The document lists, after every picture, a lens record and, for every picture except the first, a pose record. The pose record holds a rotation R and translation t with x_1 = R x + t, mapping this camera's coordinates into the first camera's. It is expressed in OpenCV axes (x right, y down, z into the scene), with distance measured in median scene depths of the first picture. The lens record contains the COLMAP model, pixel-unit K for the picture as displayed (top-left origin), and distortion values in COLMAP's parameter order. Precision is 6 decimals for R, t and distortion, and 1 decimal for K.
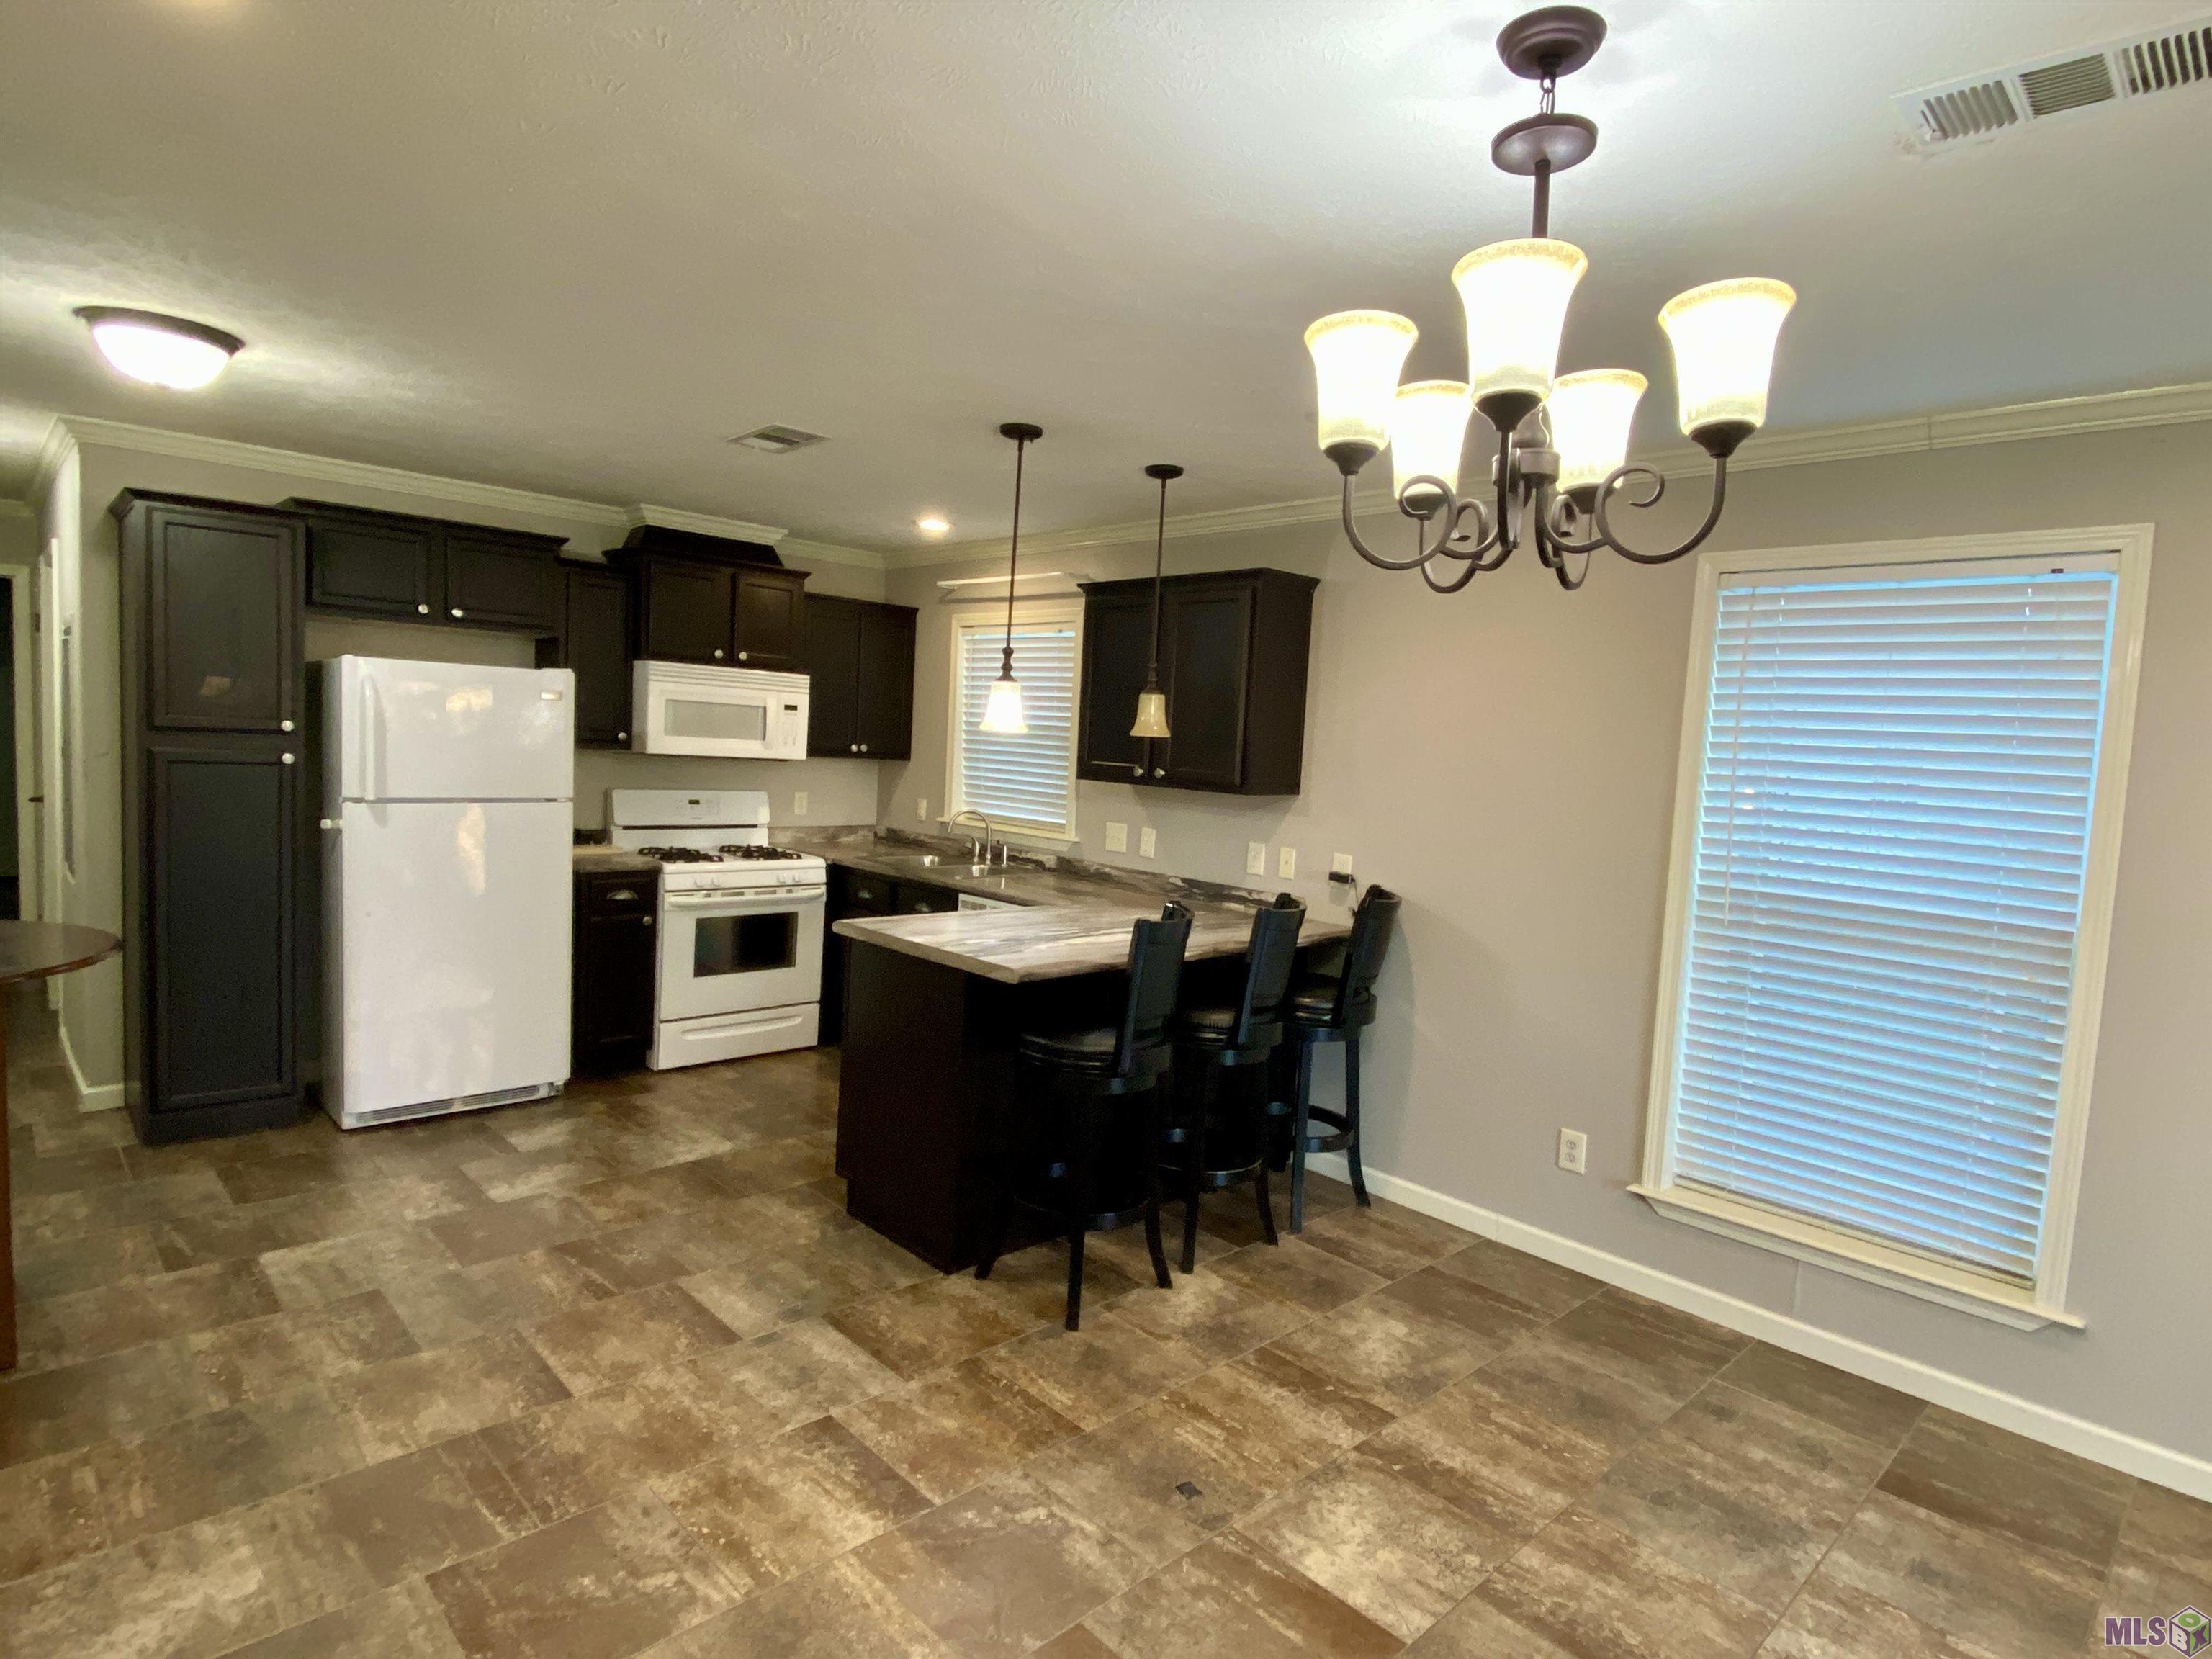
lens RADIAL K [[1175.0, 0, 1104.2], [0, 1175.0, 836.9], [0, 0, 1]] dist [0.068214, -0.065887]
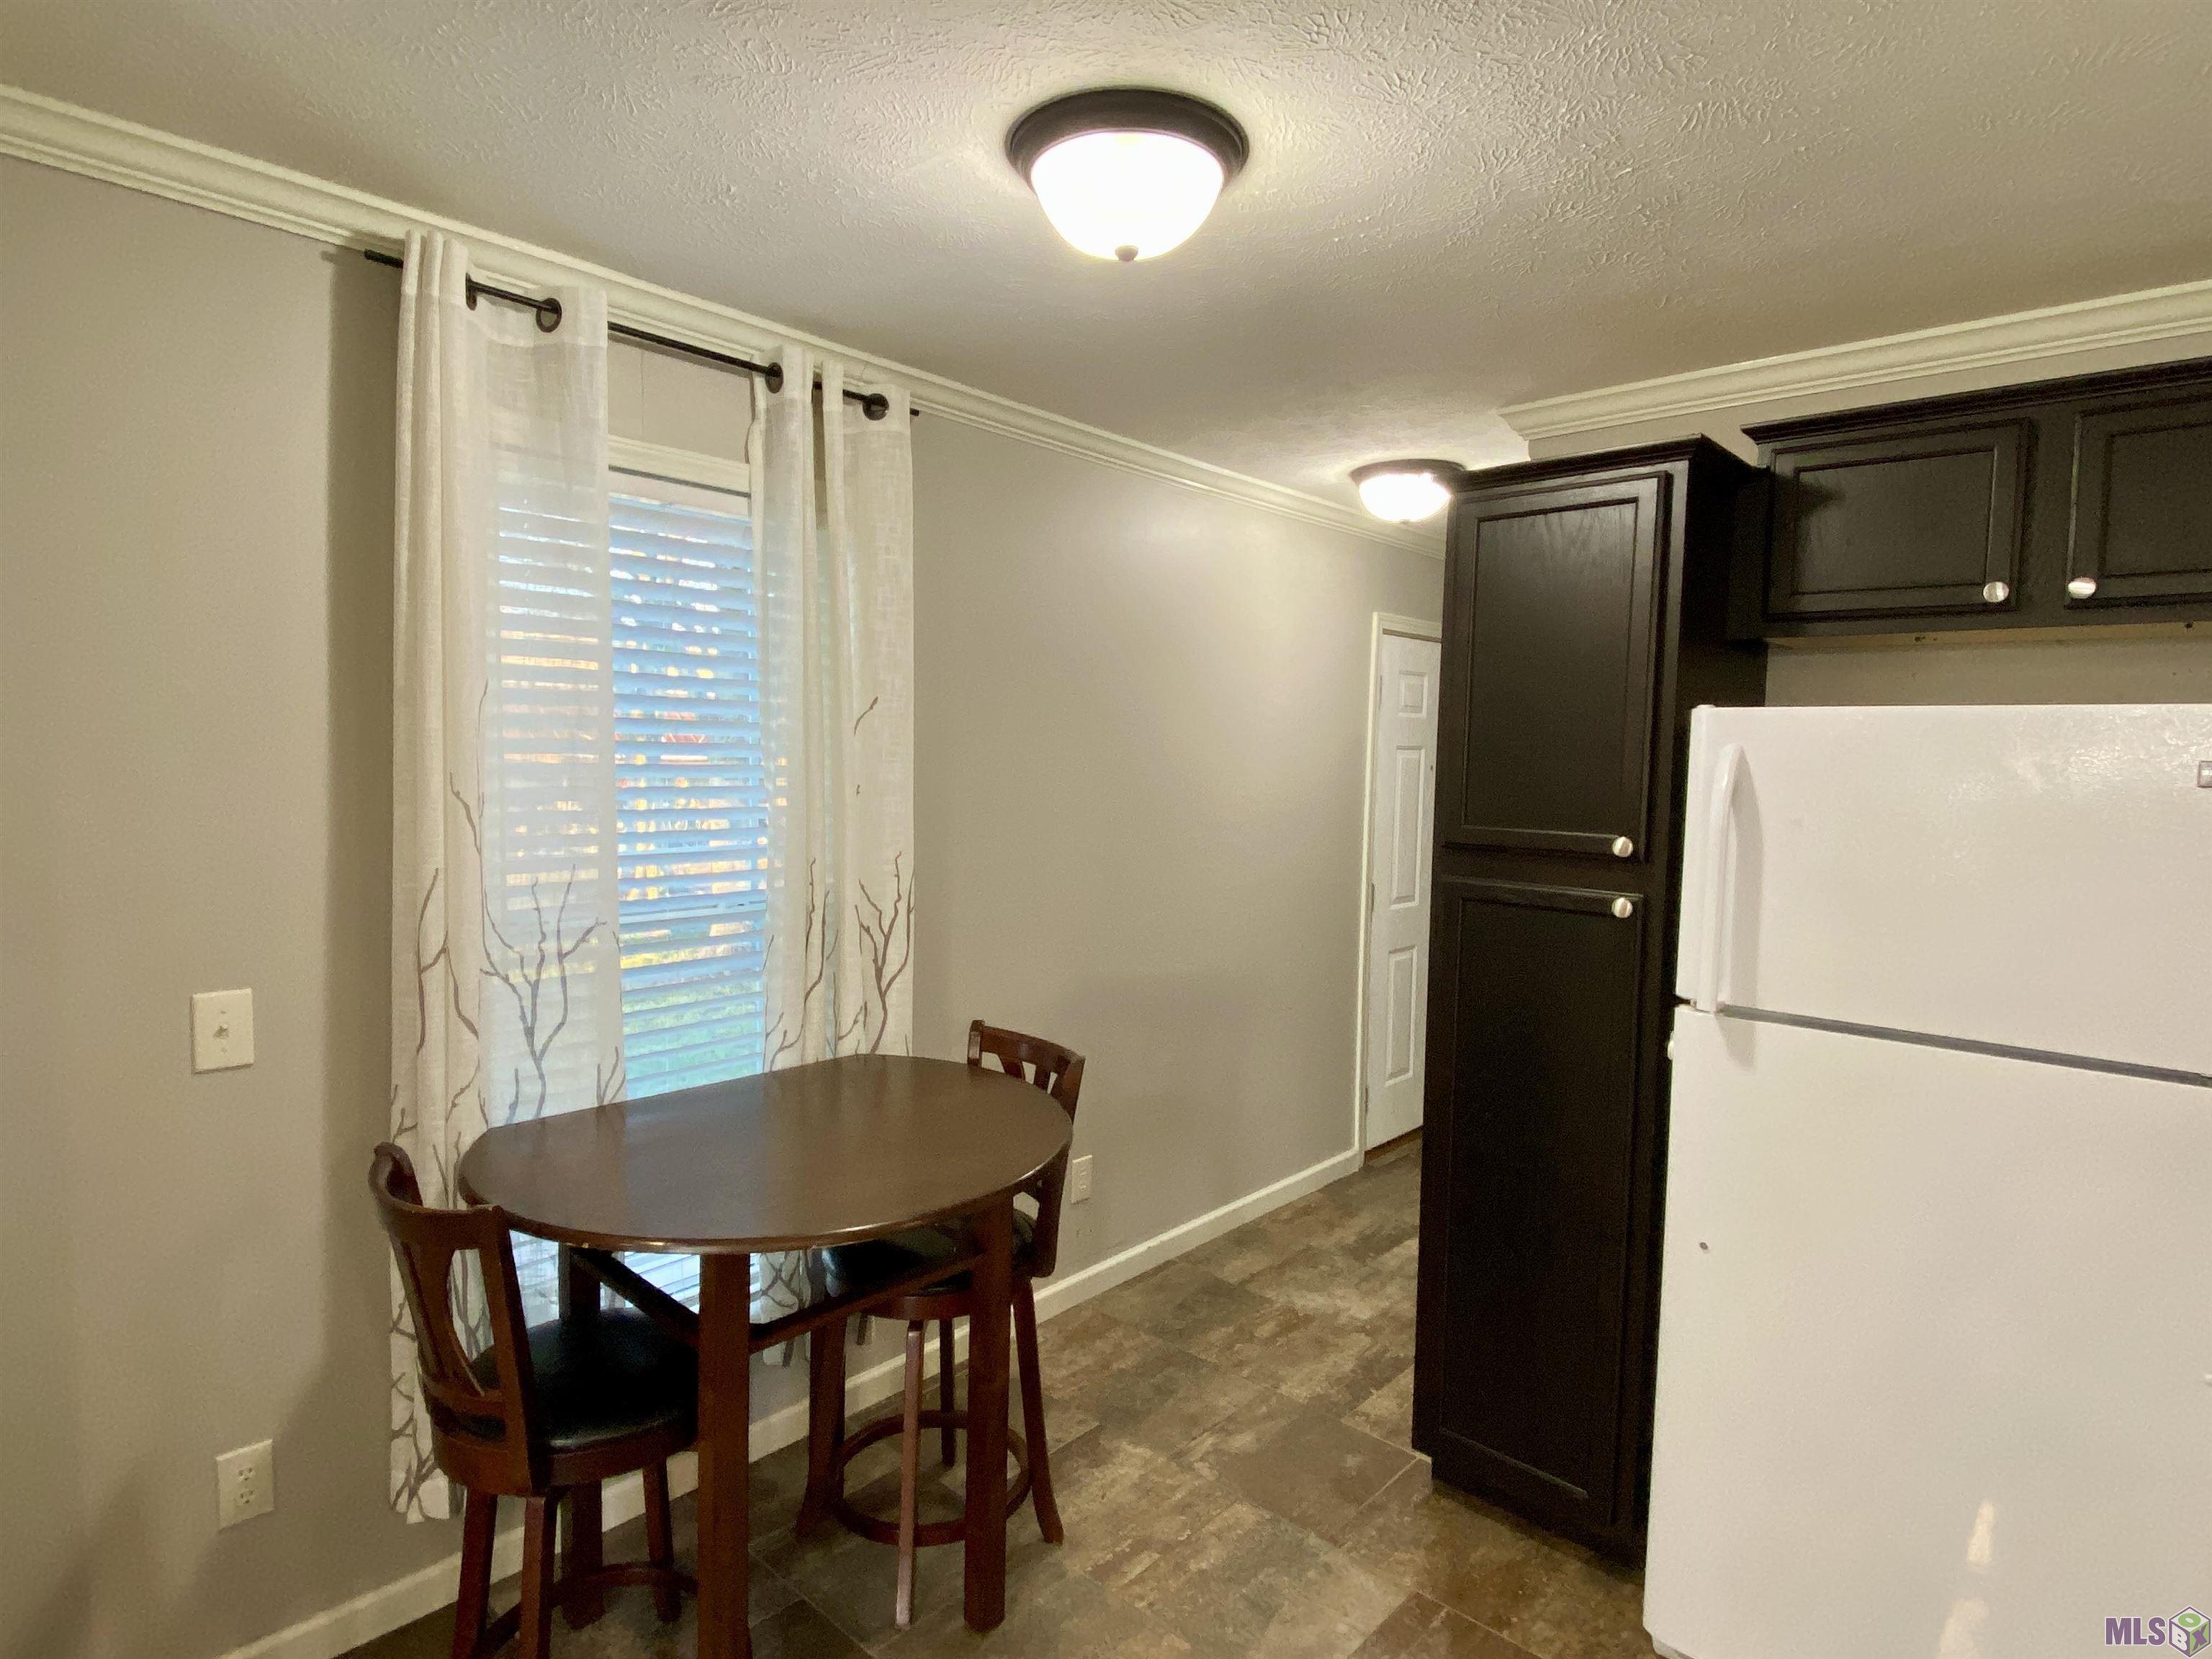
lens RADIAL K [[1185.0, 0, 1110.2], [0, 1185.0, 830.8], [0, 0, 1]] dist [0.051432, -0.039457]
pose [[0.074588, 0.016778, -0.997073, -0.158949], [-0.101216, 0.994822, 0.009169, -0.078988], [0.992064, 0.100236, 0.075900, 0.705995]]
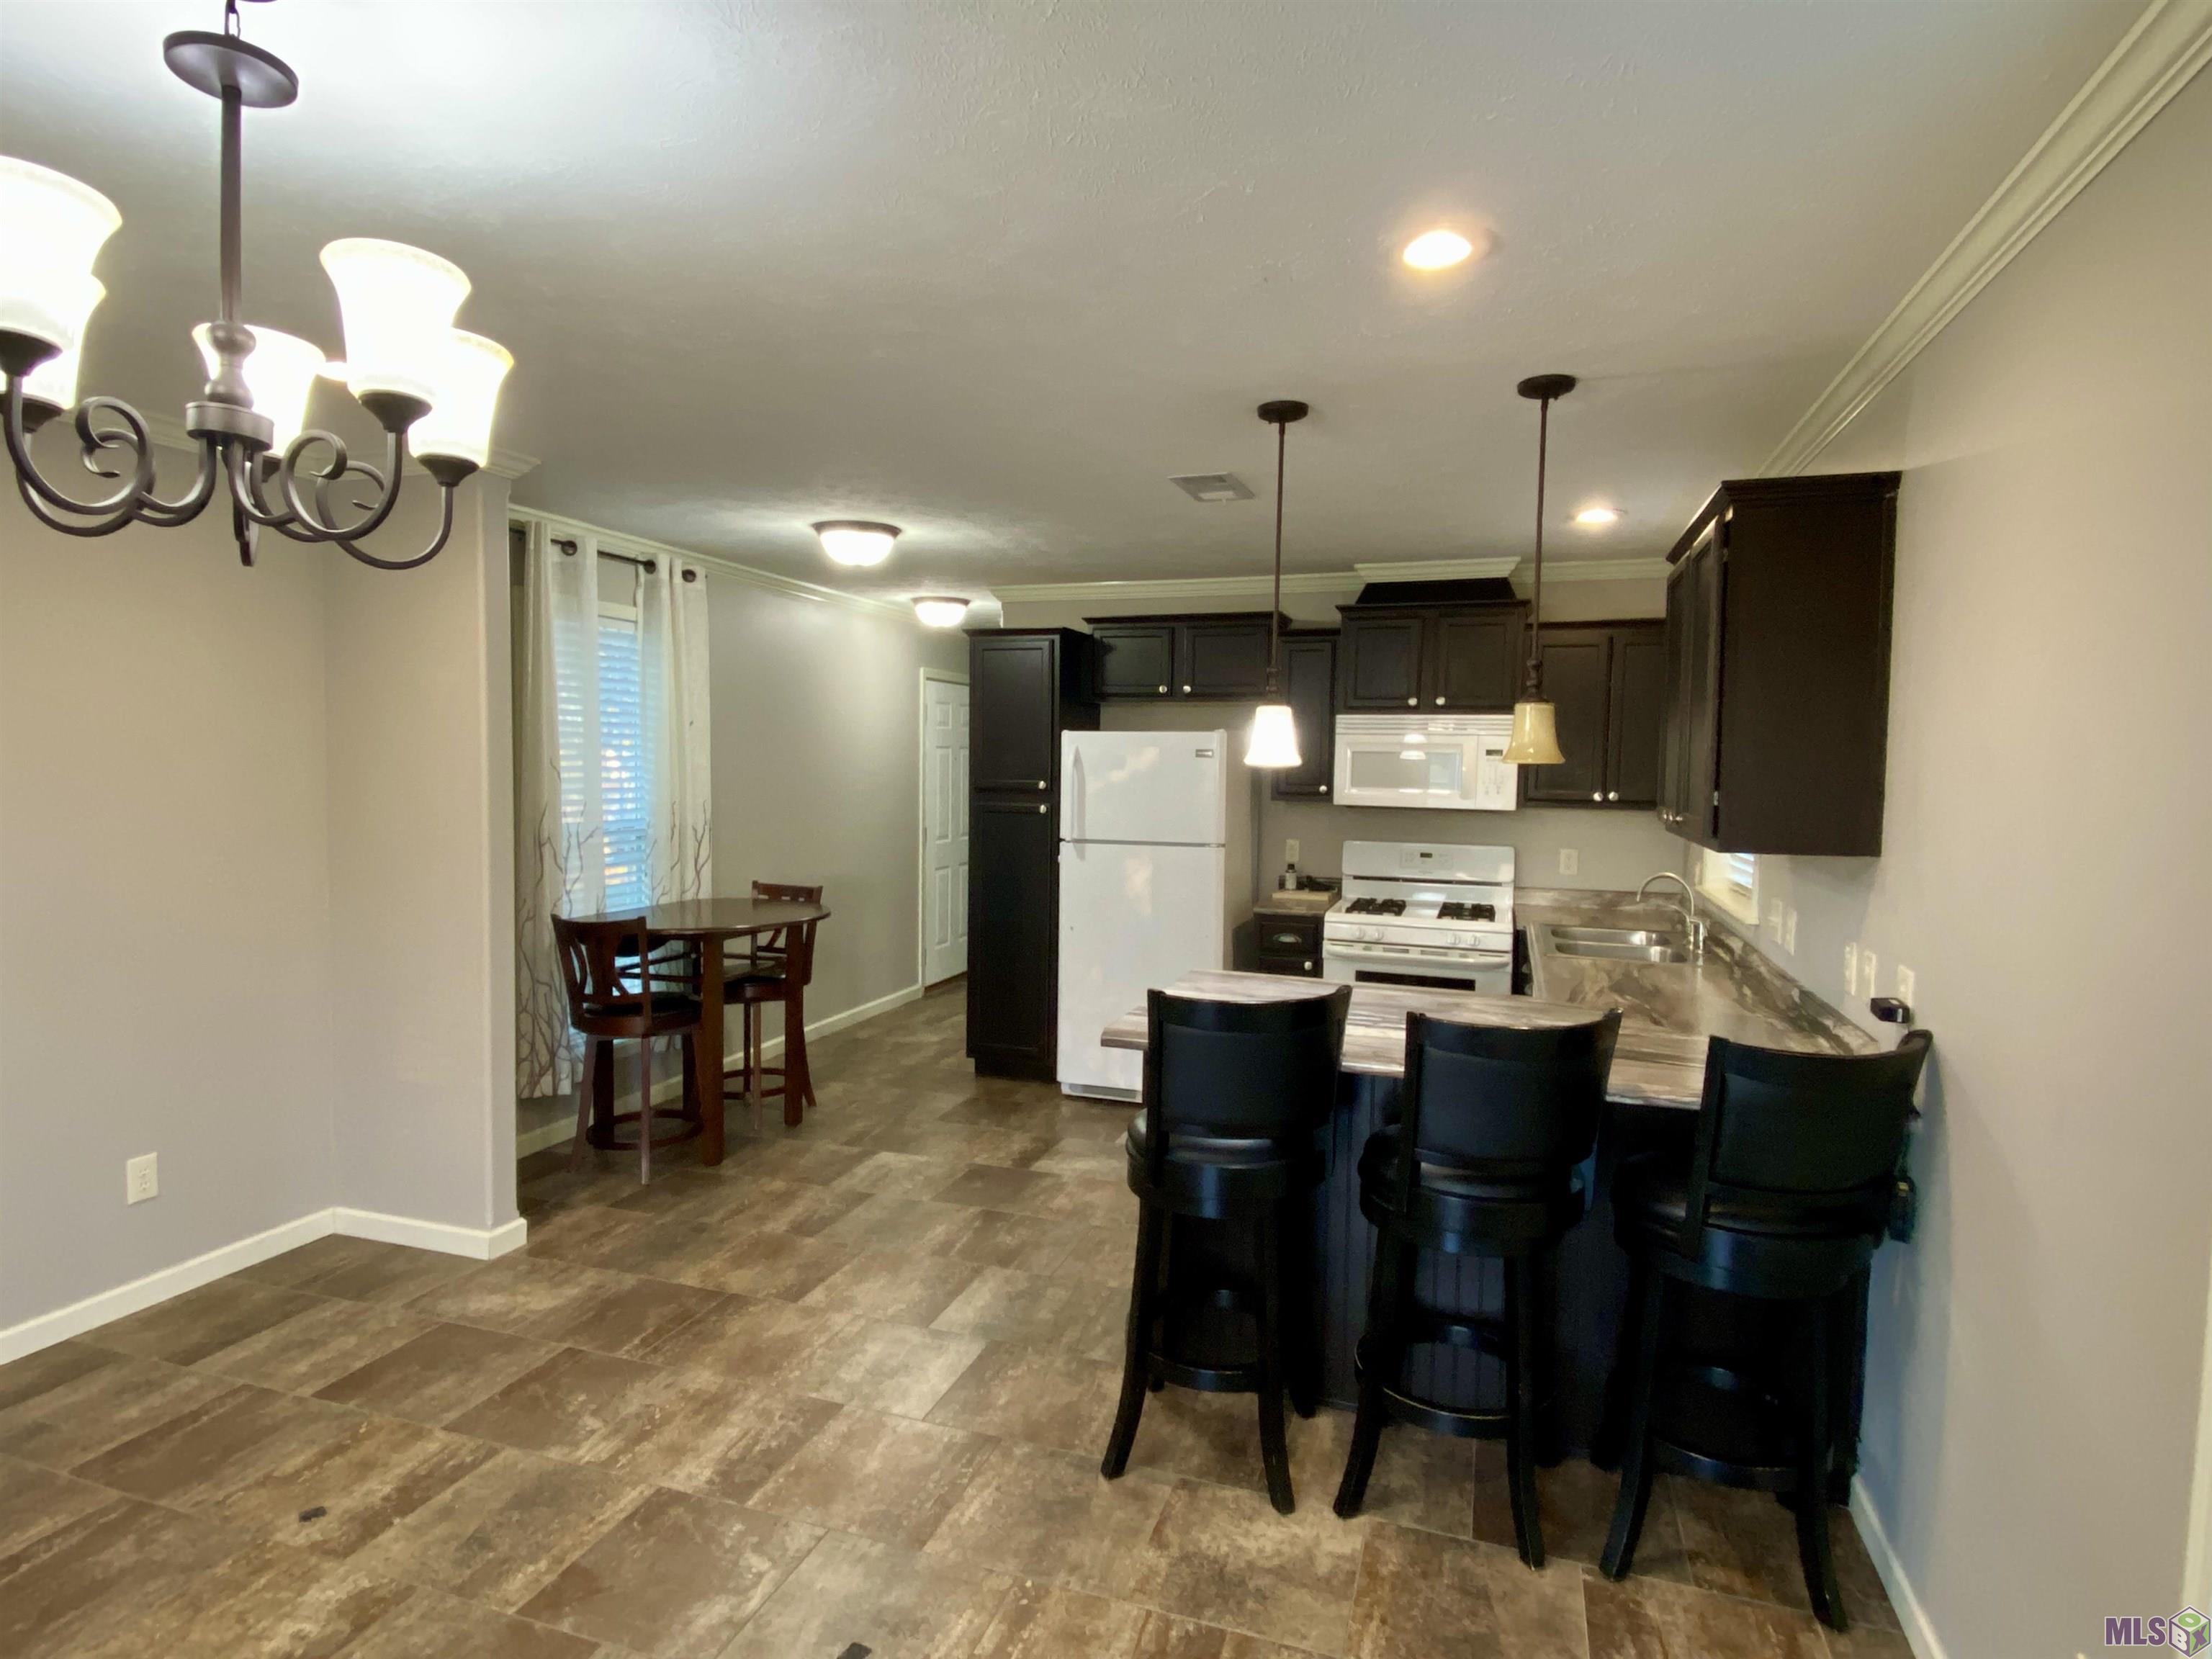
lens RADIAL K [[1182.4, 0, 1113.2], [0, 1182.4, 823.7], [0, 0, 1]] dist [0.040325, -0.038016]
pose [[0.472424, 0.002085, -0.881369, 0.525028], [-0.063344, 0.997492, -0.031593, -0.011183], [0.879092, 0.070755, 0.471371, 0.424738]]
